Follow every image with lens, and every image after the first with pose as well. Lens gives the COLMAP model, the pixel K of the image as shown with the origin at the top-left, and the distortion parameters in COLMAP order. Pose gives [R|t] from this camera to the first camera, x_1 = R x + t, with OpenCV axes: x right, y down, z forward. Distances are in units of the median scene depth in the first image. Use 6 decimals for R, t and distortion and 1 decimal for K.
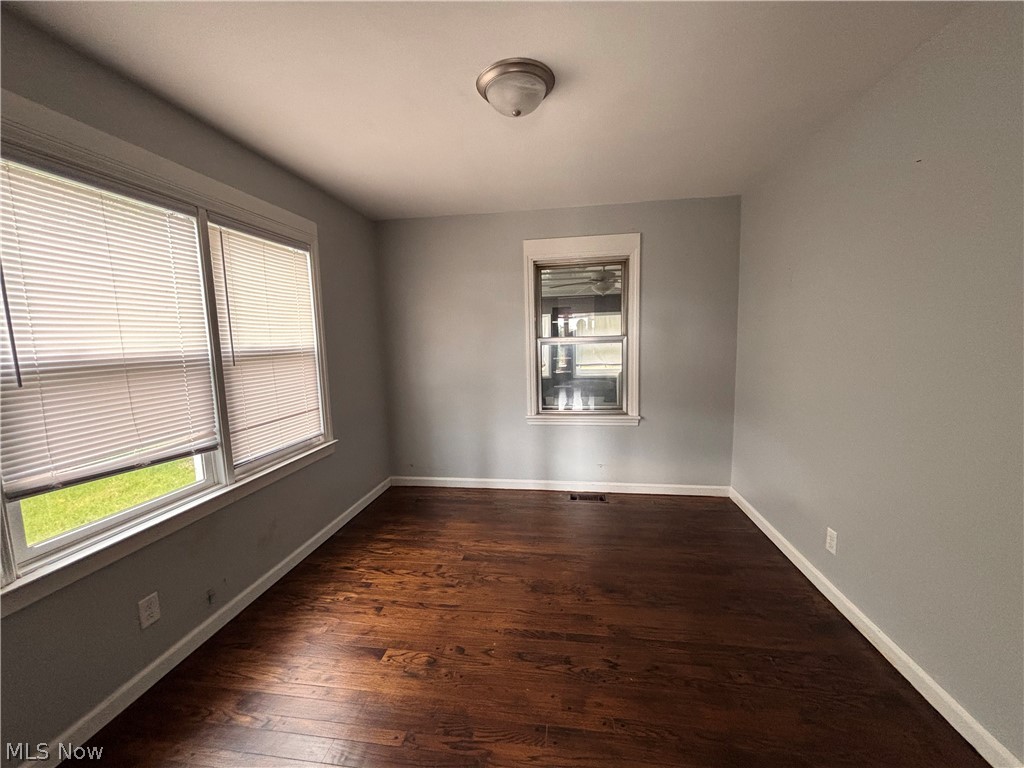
lens RADIAL K [[414.3, 0, 511.2], [0, 414.3, 383.7], [0, 0, 1]] dist [0.000156, 0.002777]
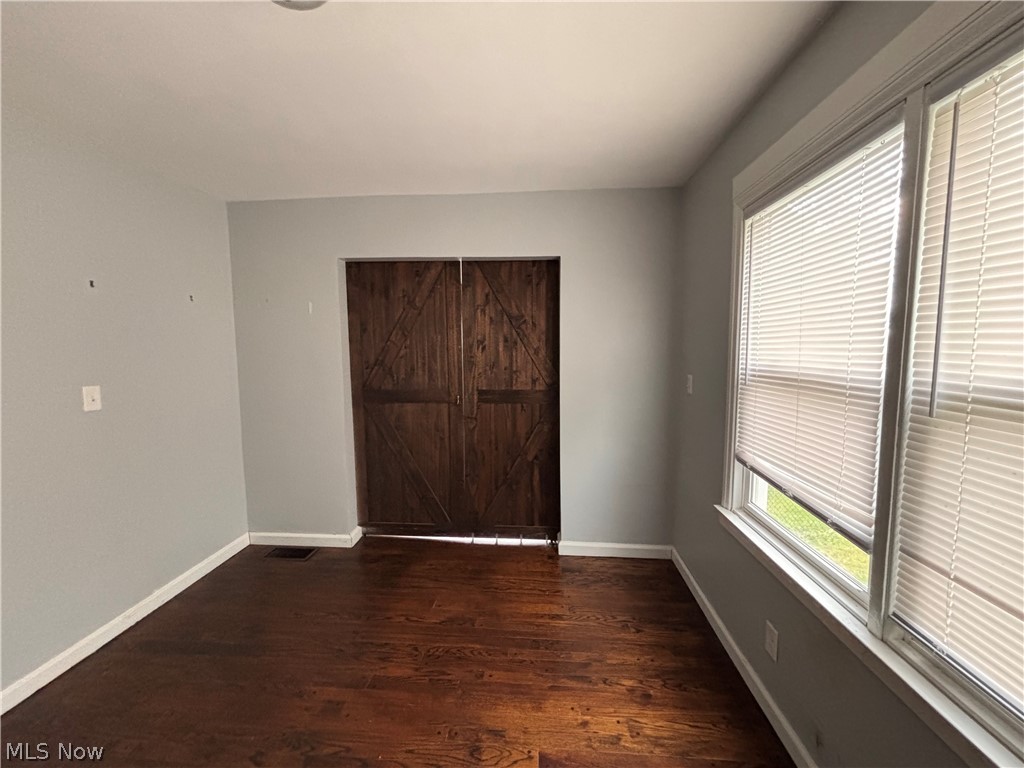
lens RADIAL K [[414.3, 0, 510.6], [0, 414.3, 383.7], [0, 0, 1]] dist [0.000156, 0.002777]
pose [[-0.996358, 0.045261, -0.072264, -0.221167], [0.029645, 0.978496, 0.204125, -0.204697], [0.079949, 0.201239, -0.976274, 1.573772]]
